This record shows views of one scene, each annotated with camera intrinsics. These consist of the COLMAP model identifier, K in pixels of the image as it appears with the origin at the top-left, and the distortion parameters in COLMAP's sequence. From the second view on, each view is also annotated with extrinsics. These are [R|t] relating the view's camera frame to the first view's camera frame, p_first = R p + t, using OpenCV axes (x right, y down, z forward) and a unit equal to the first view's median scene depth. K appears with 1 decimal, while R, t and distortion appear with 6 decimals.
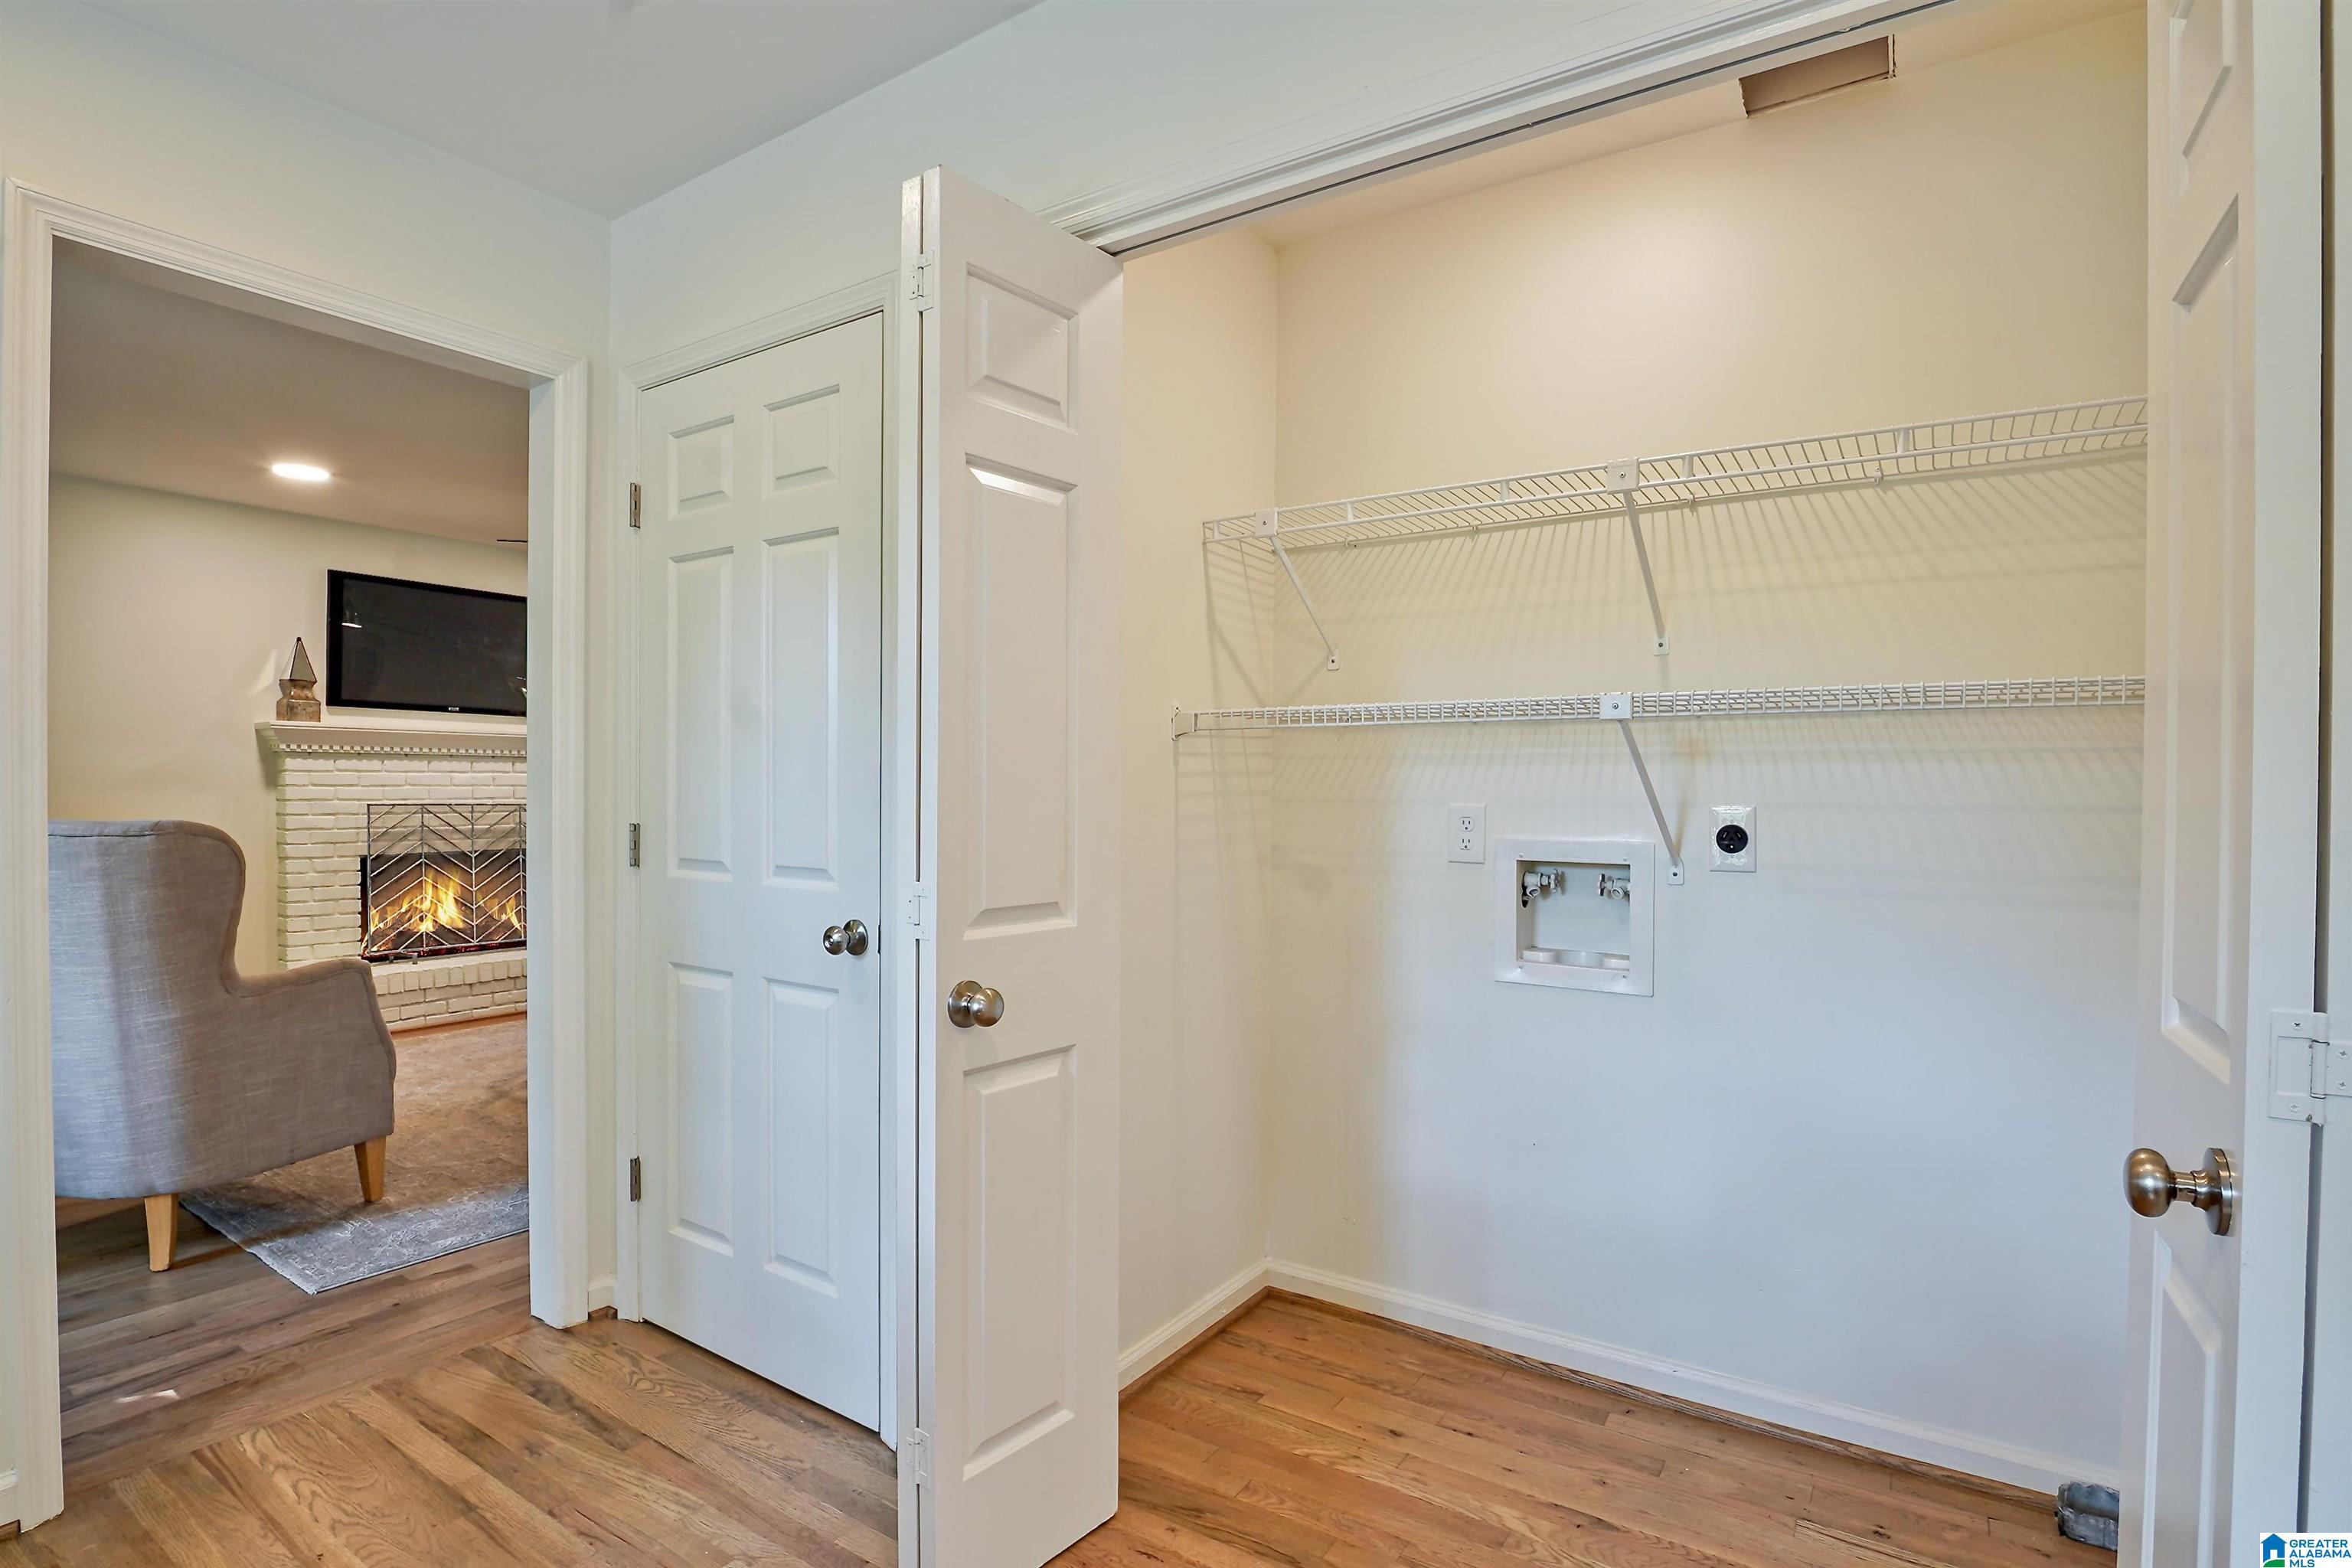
lens RADIAL K [[1153.0, 0, 1142.0], [0, 1153.0, 805.1], [0, 0, 1]] dist [-0.021103, -0.002035]
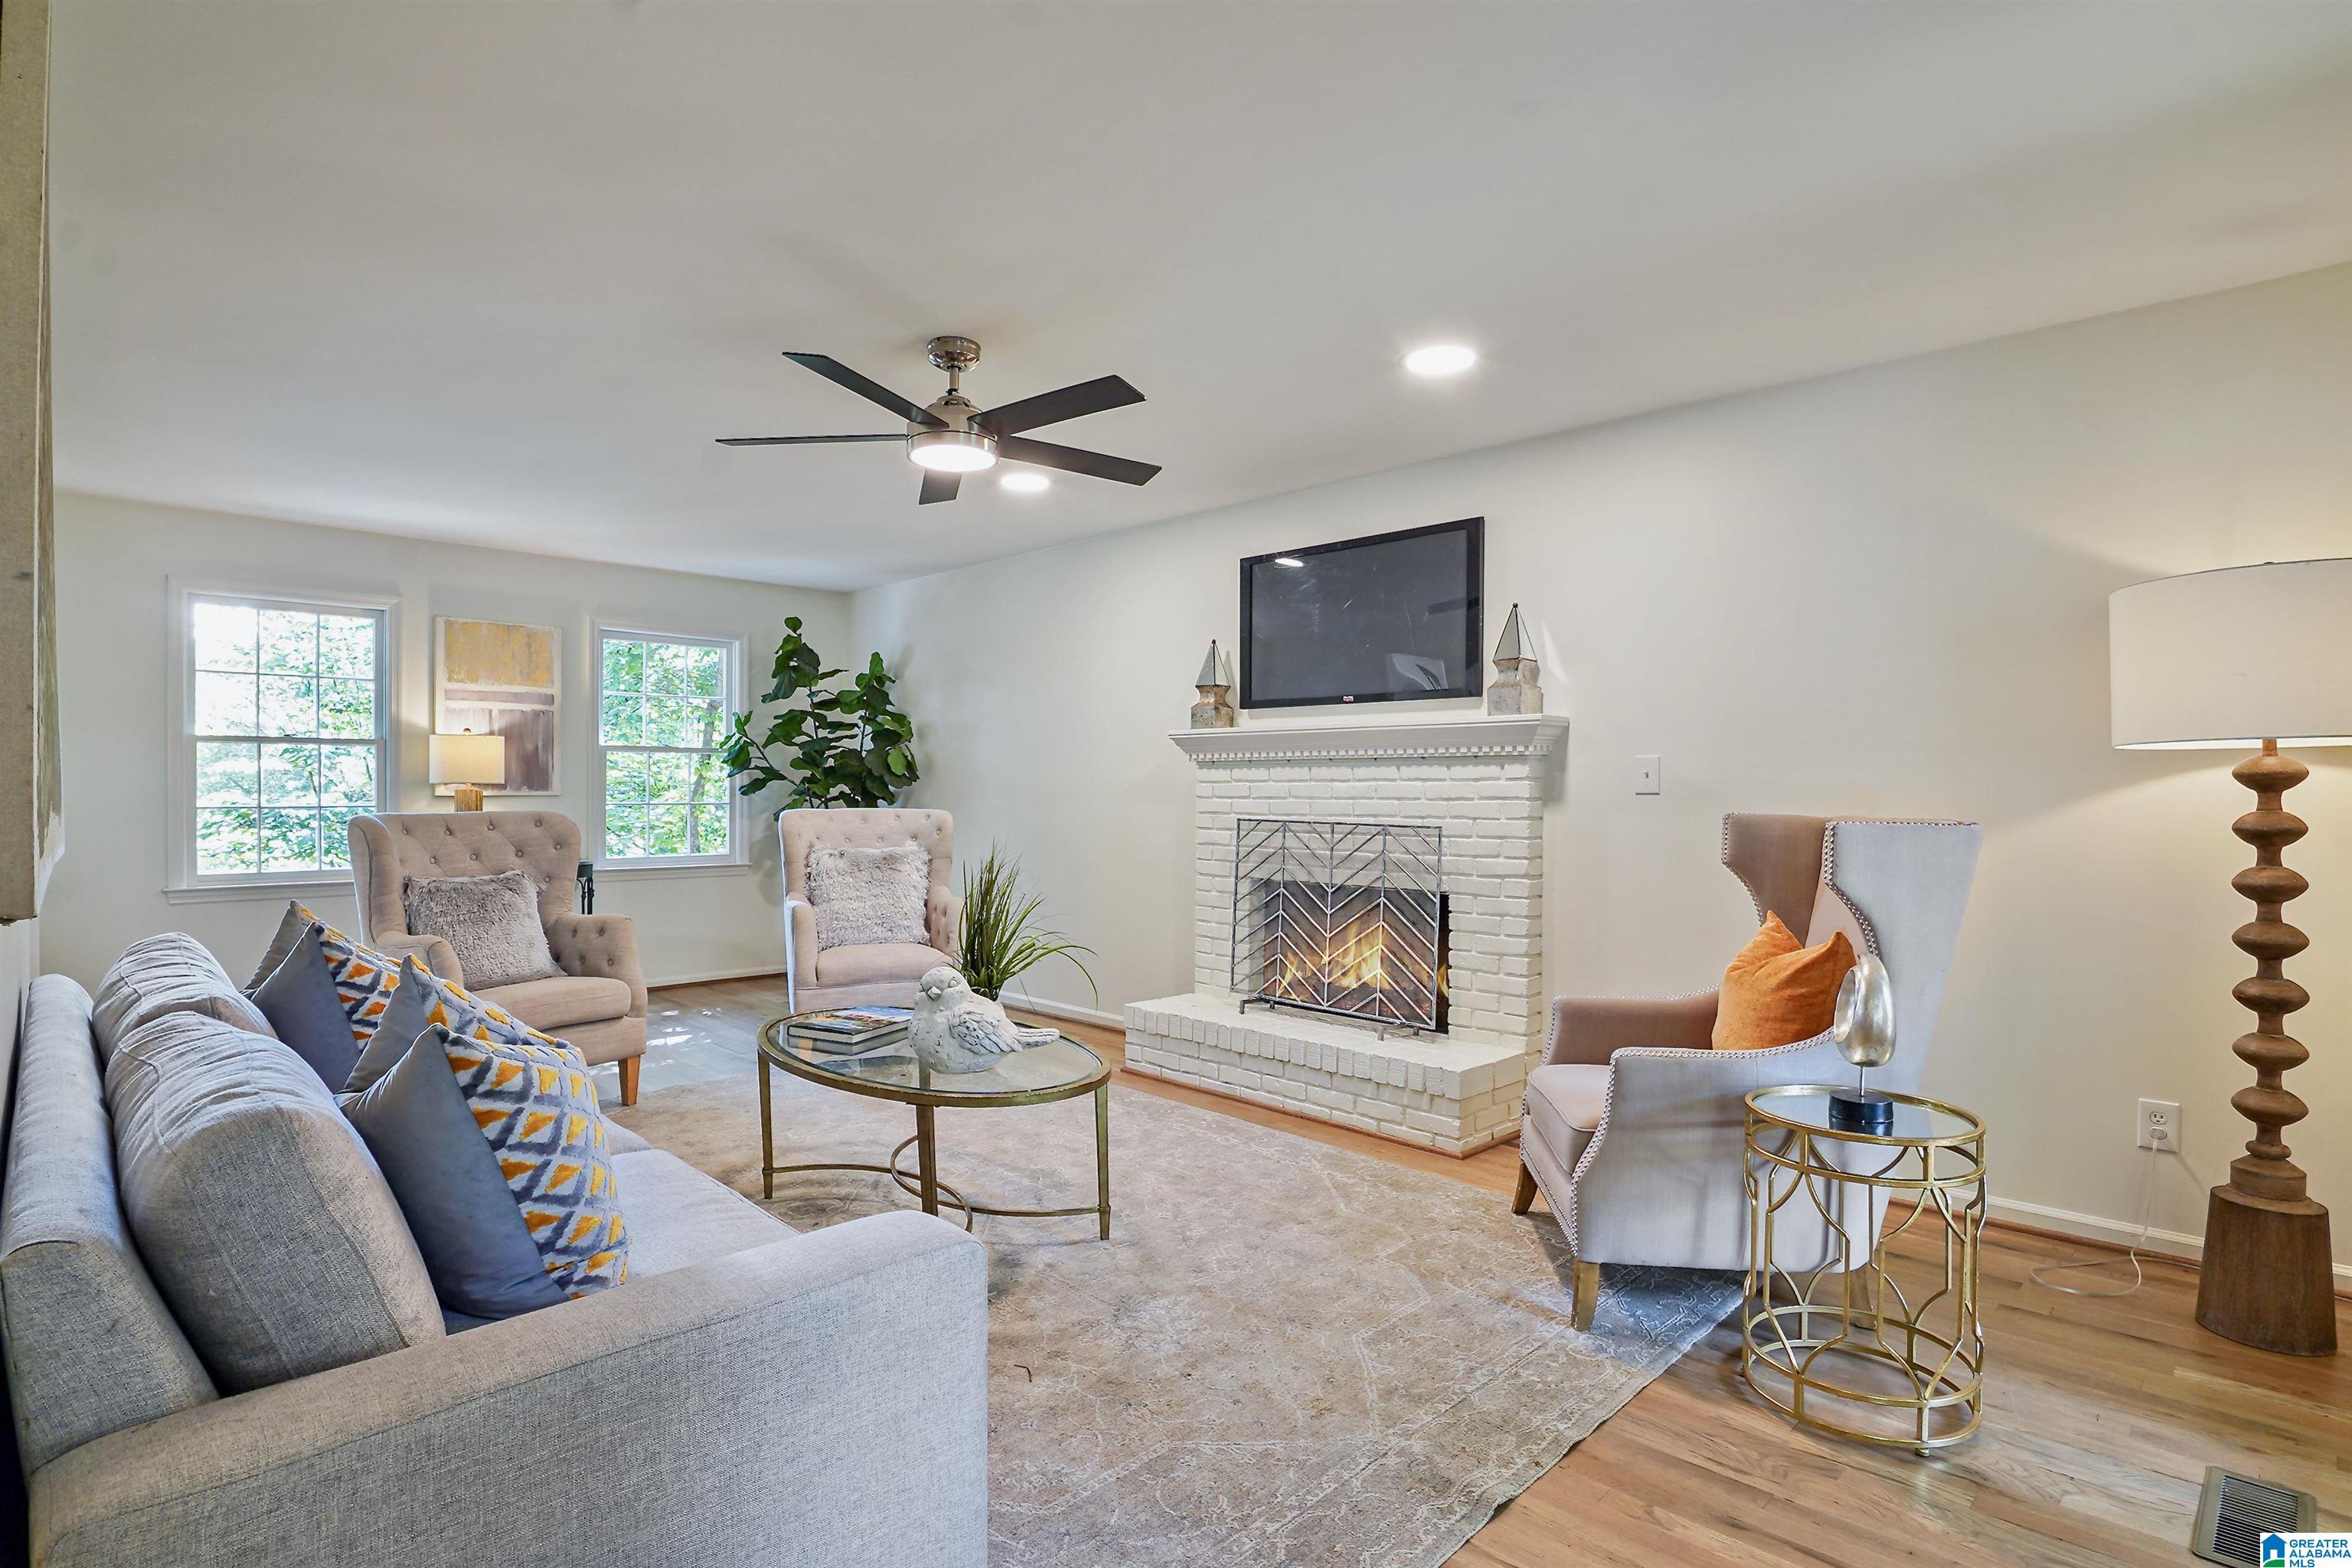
lens RADIAL K [[1153.0, 0, 1157.9], [0, 1153.0, 798.3], [0, 0, 1]] dist [-0.021103, -0.002035]
pose [[-0.174908, 0.005318, -0.984570, 0.203108], [-0.016165, 0.999835, 0.008272, -0.023574], [0.984452, 0.017362, -0.174793, 1.124440]]
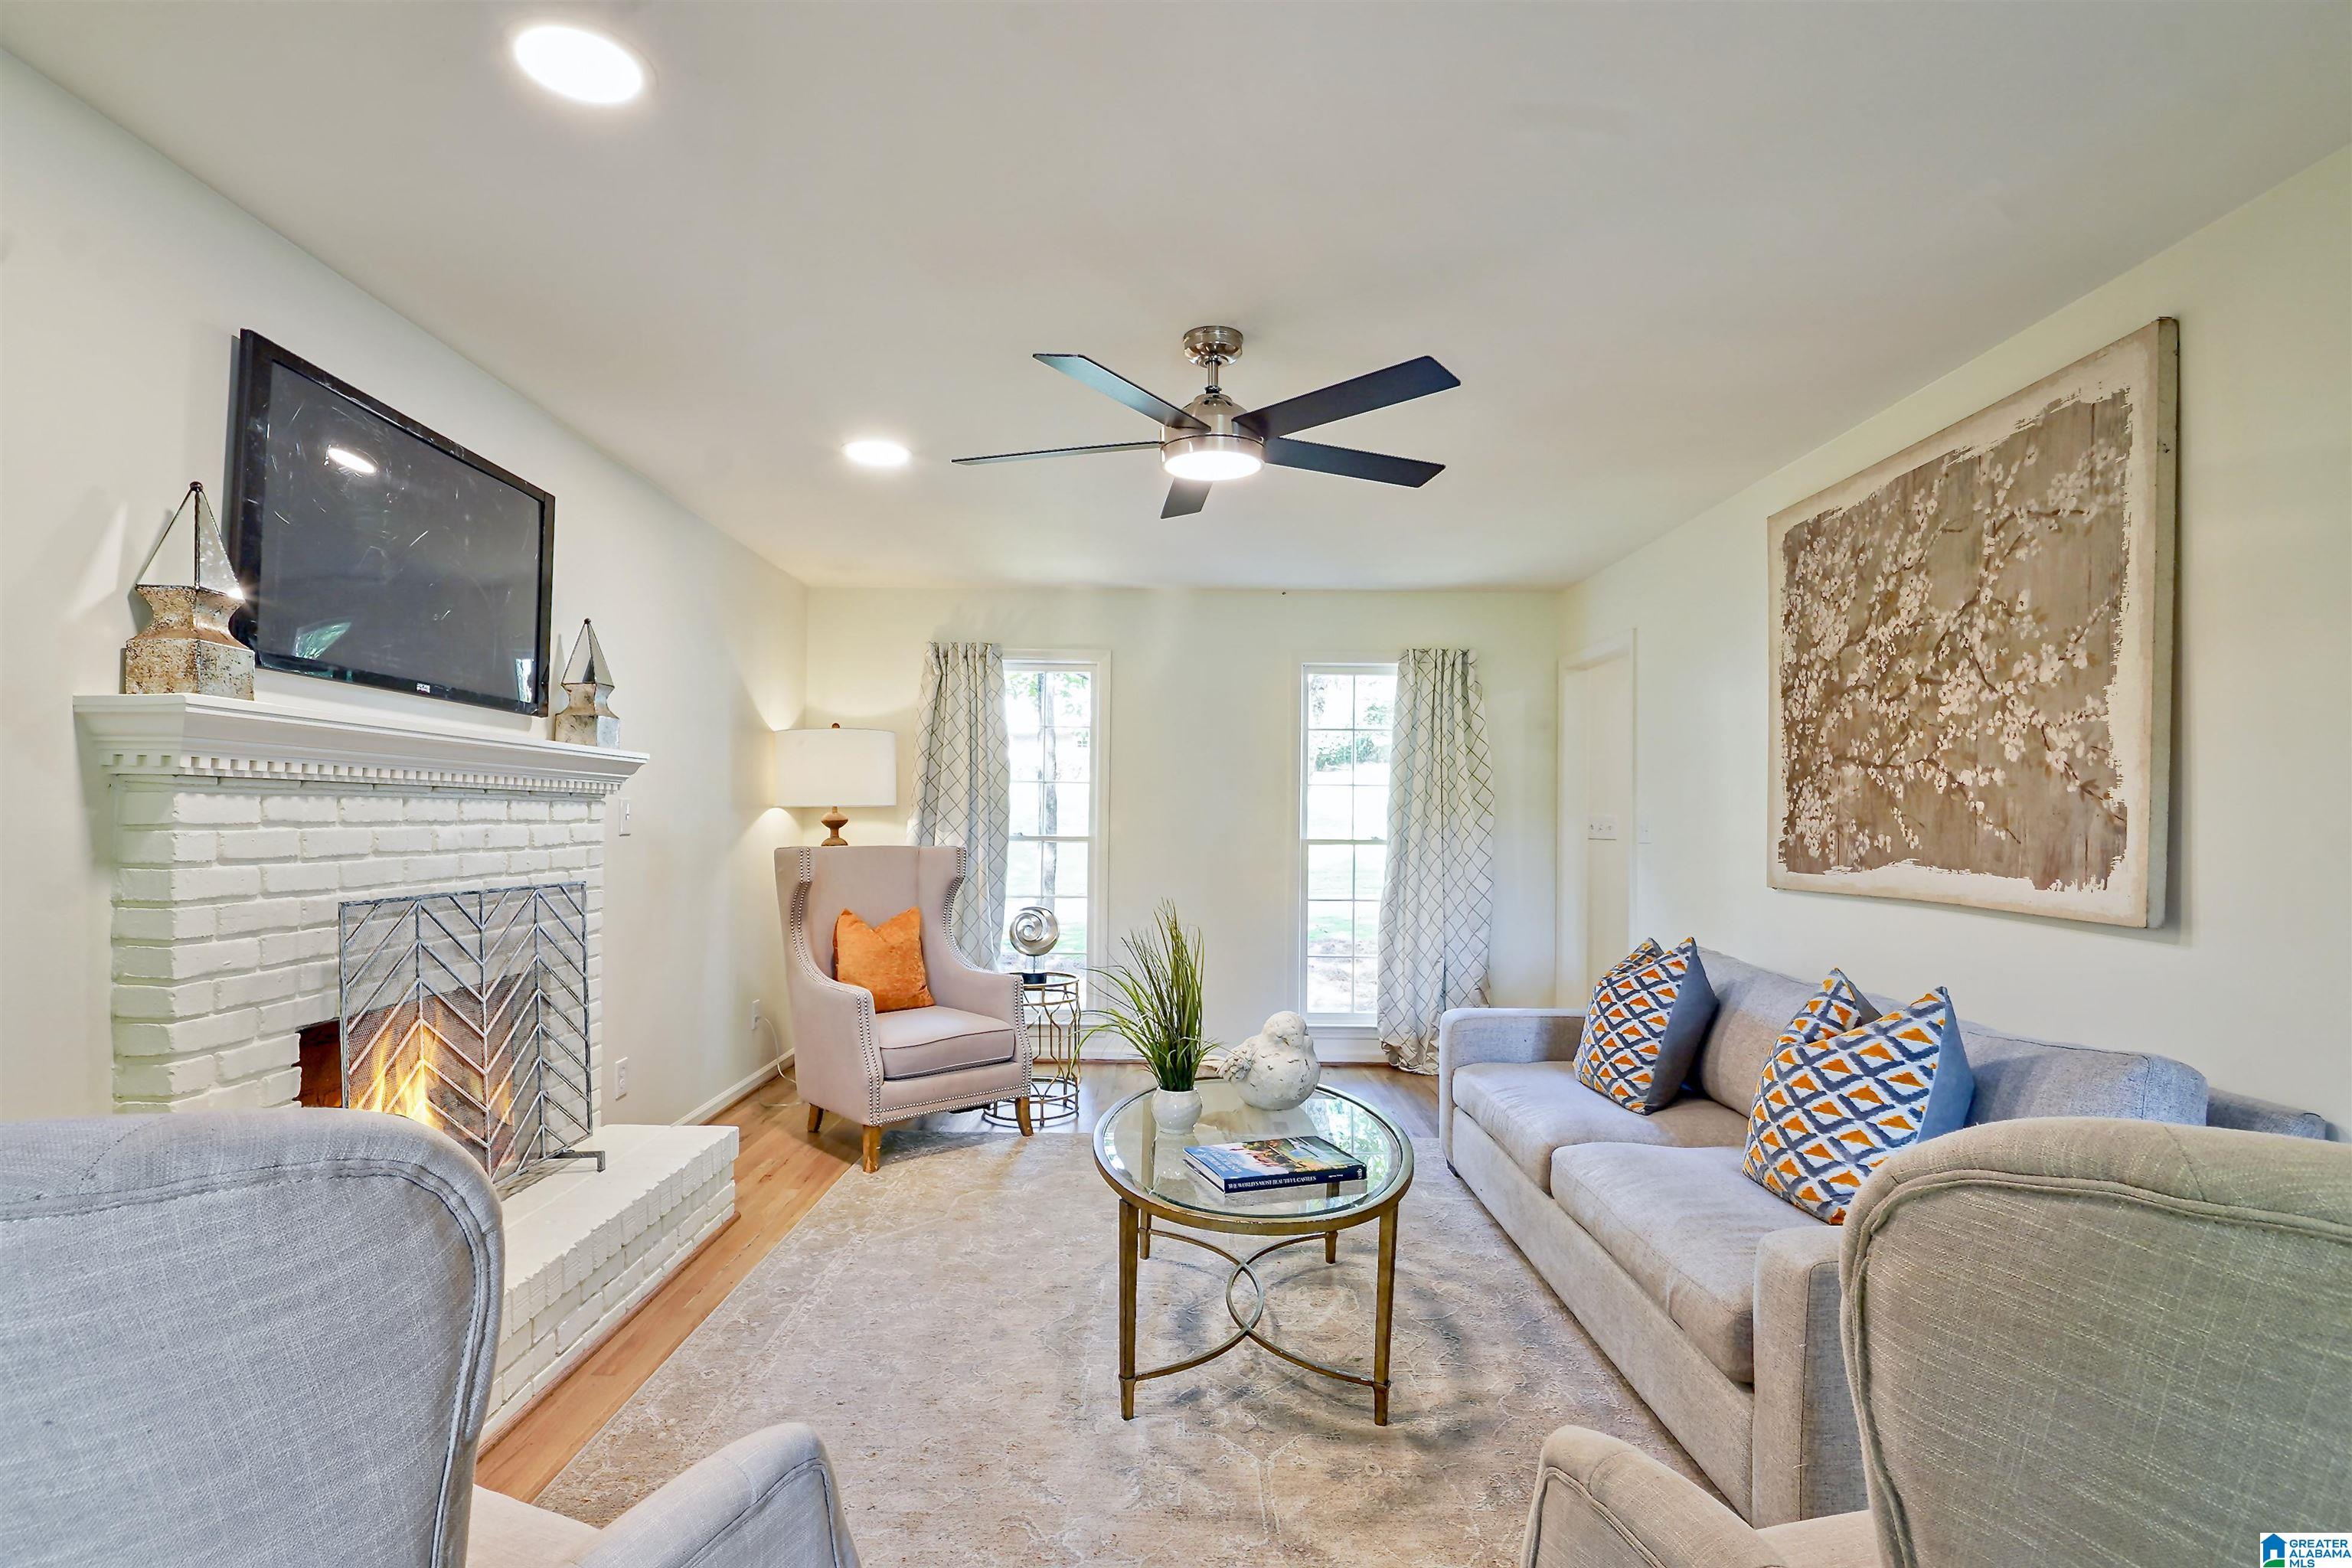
lens RADIAL K [[1153.0, 0, 1155.2], [0, 1153.0, 798.8], [0, 0, 1]] dist [-0.021103, -0.002035]
pose [[0.822997, 0.015928, 0.567823, -0.690021], [-0.000866, 0.999641, -0.026786, -0.029062], [-0.568045, 0.021553, 0.822715, 0.497146]]
